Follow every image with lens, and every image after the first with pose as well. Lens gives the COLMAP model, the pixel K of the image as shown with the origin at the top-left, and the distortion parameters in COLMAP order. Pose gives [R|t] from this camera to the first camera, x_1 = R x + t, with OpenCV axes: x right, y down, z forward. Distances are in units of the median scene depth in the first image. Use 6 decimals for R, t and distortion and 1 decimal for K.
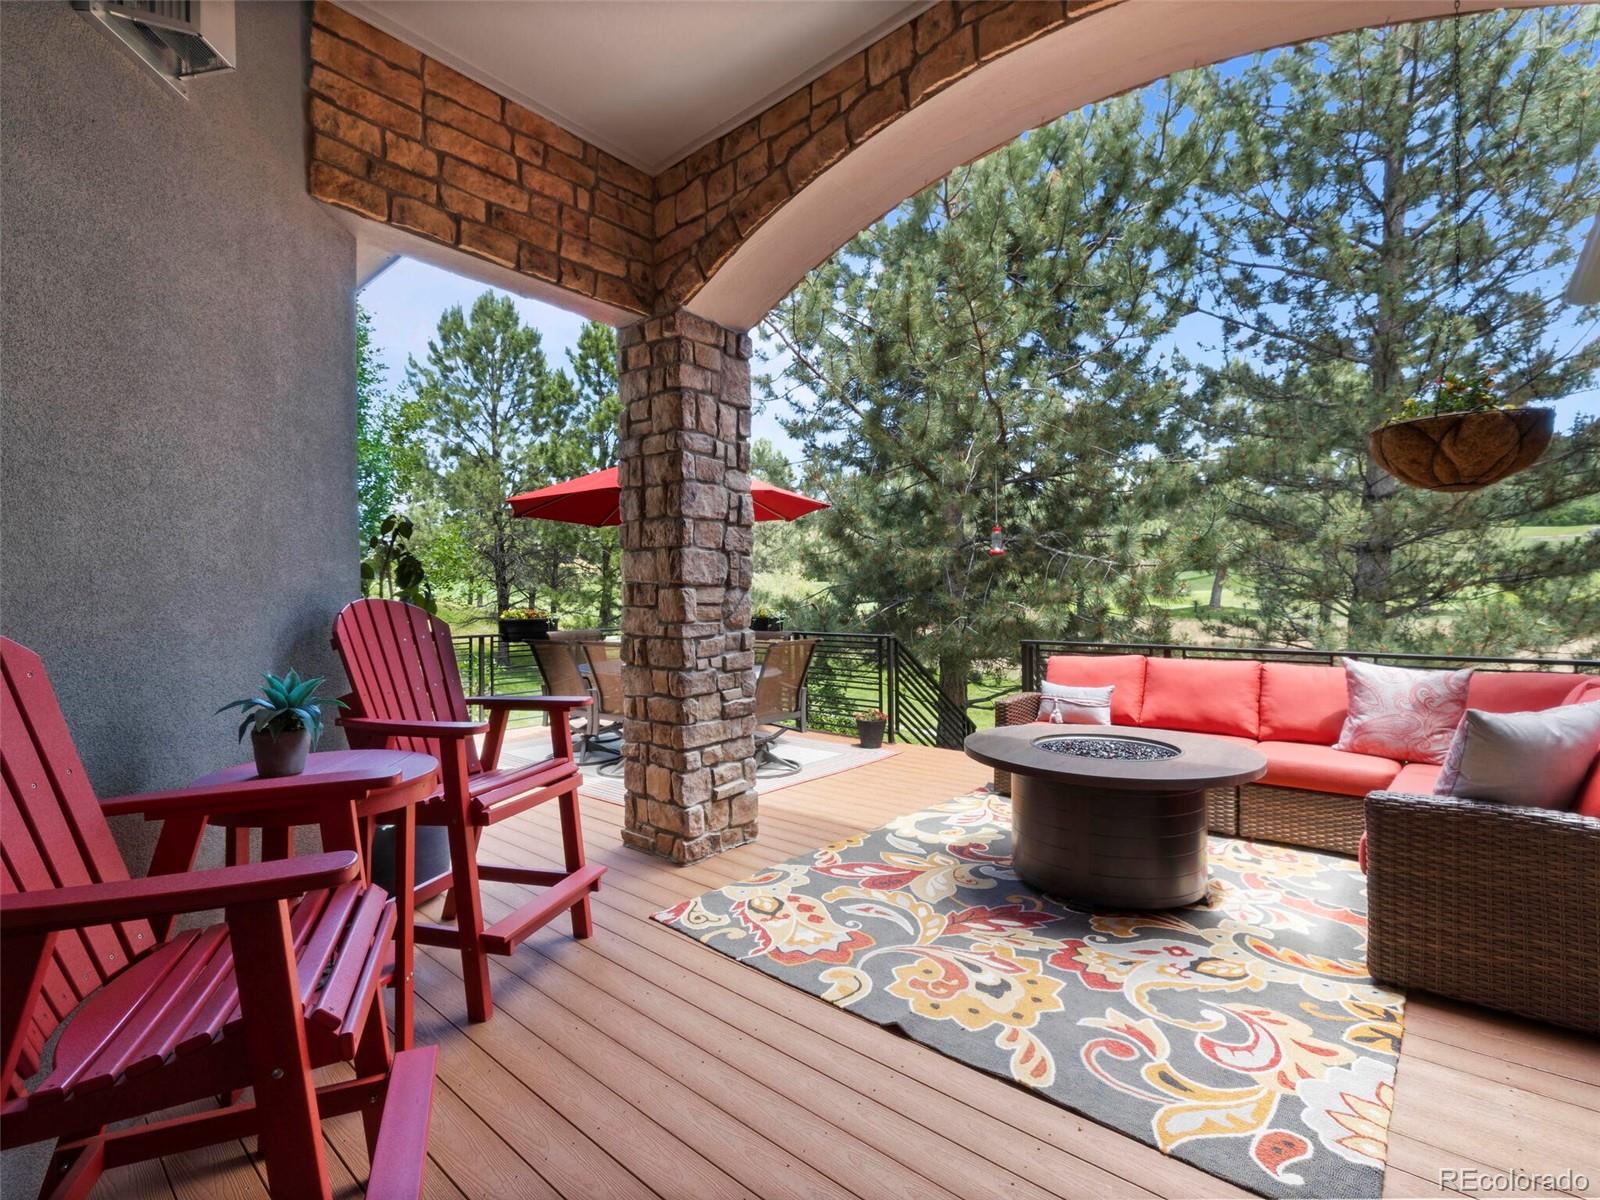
lens RADIAL K [[752.4, 0, 794.7], [0, 752.4, 593.7], [0, 0, 1]] dist [-0.002571, -0.000365]
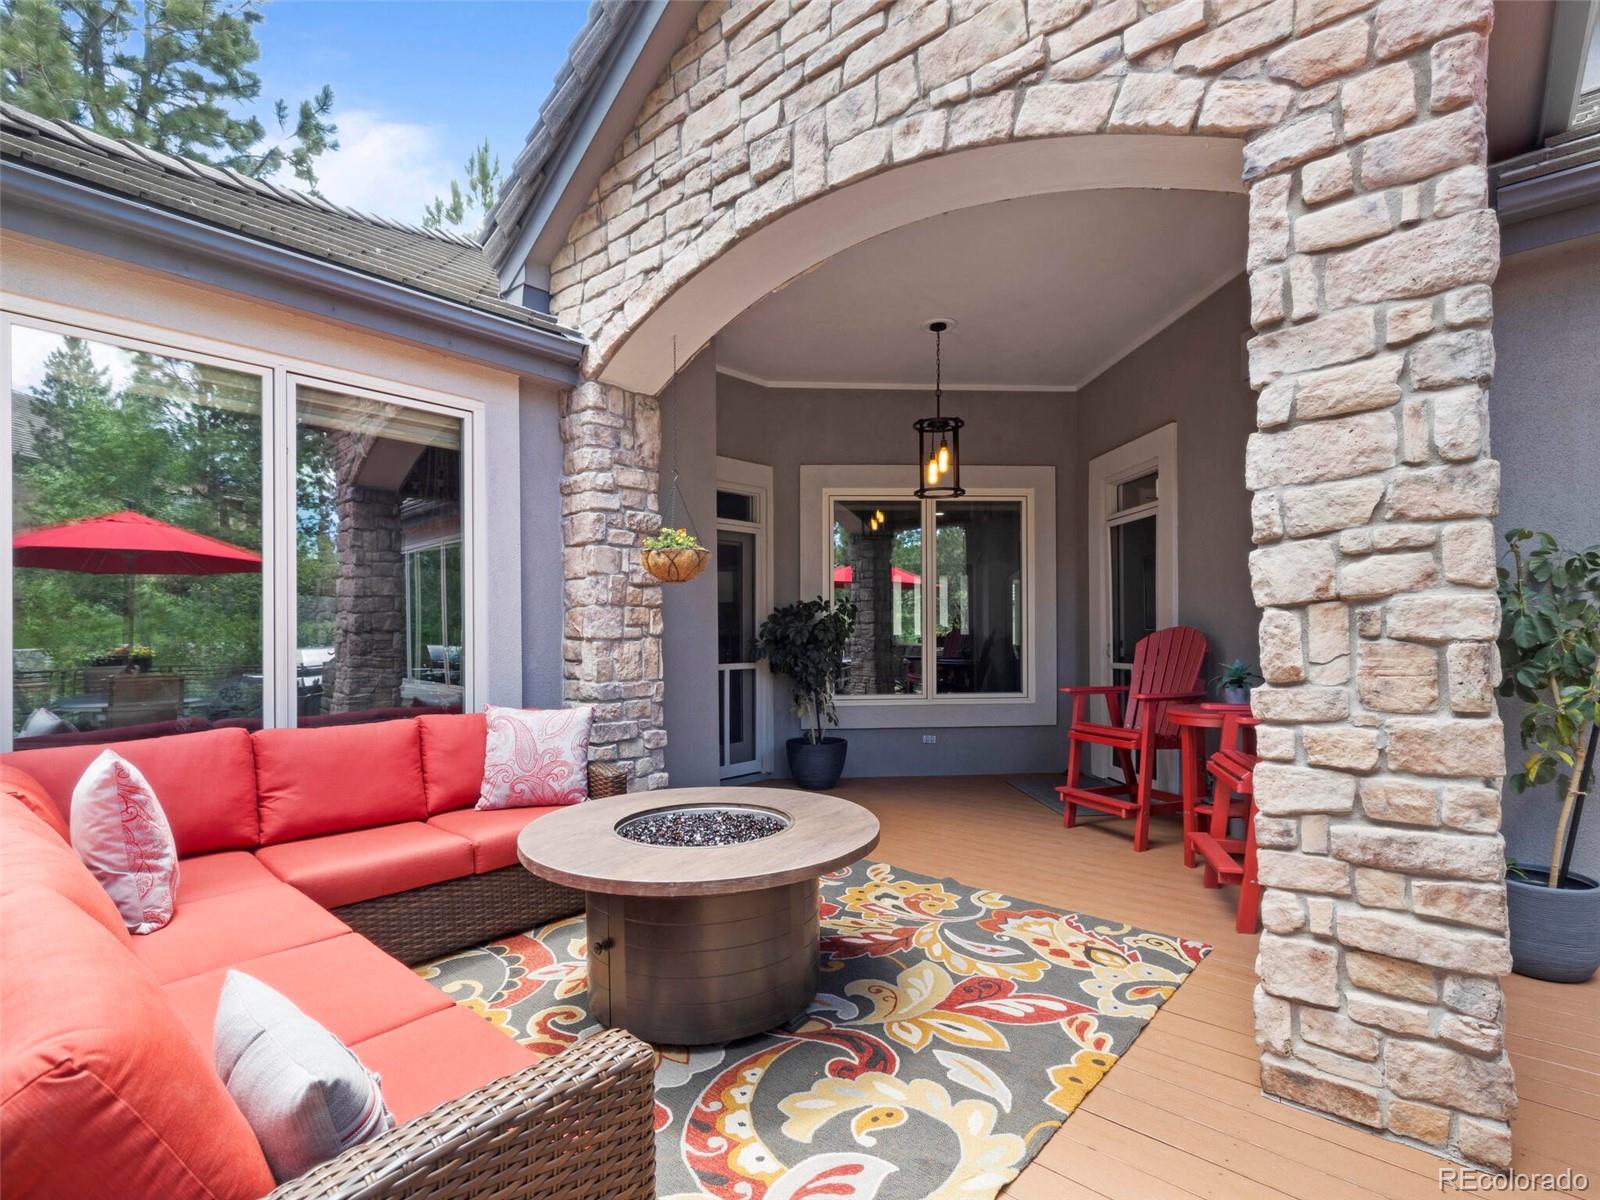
lens RADIAL K [[762.1, 0, 800.0], [0, 762.1, 600.0], [0, 0, 1]] dist [-0.002204, -0.000216]
pose [[-0.999846, 0.017295, -0.003036, 0.345691], [0.017410, 0.998914, -0.043215, 0.006420], [0.002286, -0.043261, -0.999061, 2.023704]]
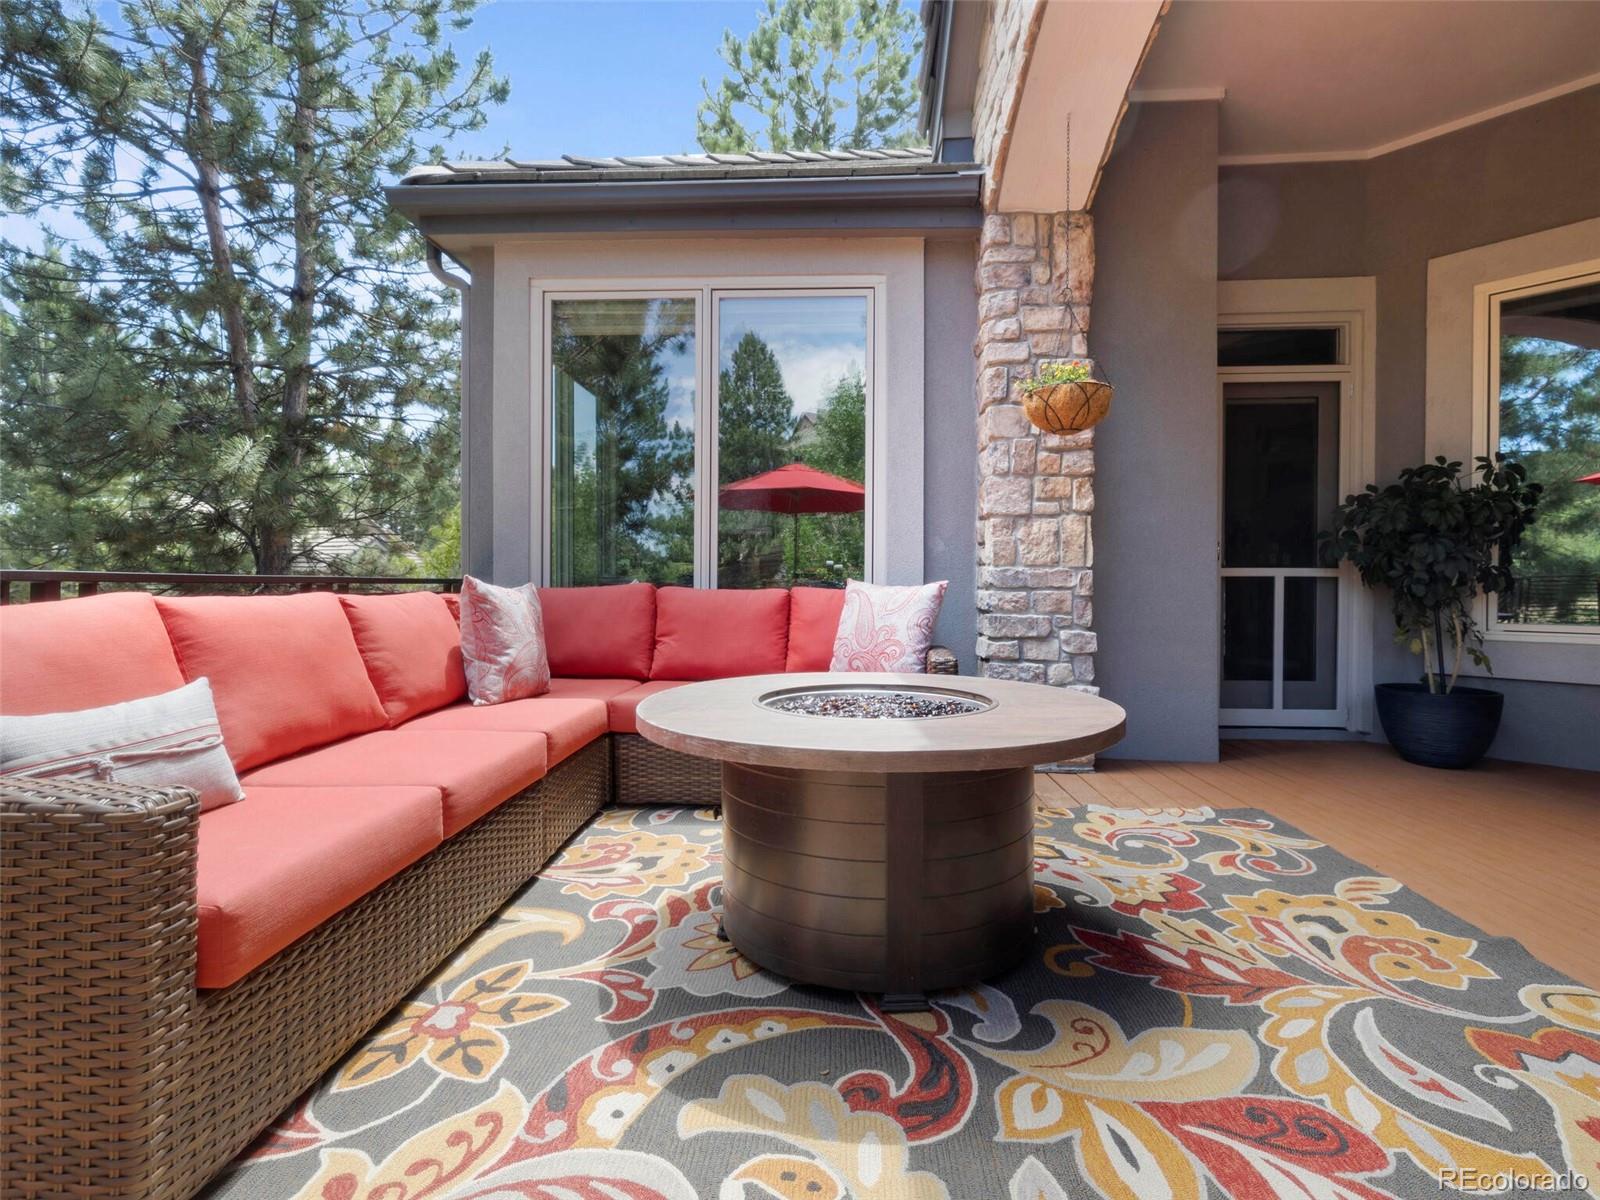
lens RADIAL K [[760.9, 0, 800.0], [0, 760.9, 565.4], [0, 0, 1]] dist [-0.001810, 0.000161]
pose [[-0.629390, 0.025722, 0.776663, -0.023852], [0.000669, 0.999470, -0.032558, 0.131313], [-0.777089, -0.019972, -0.629074, 1.589899]]
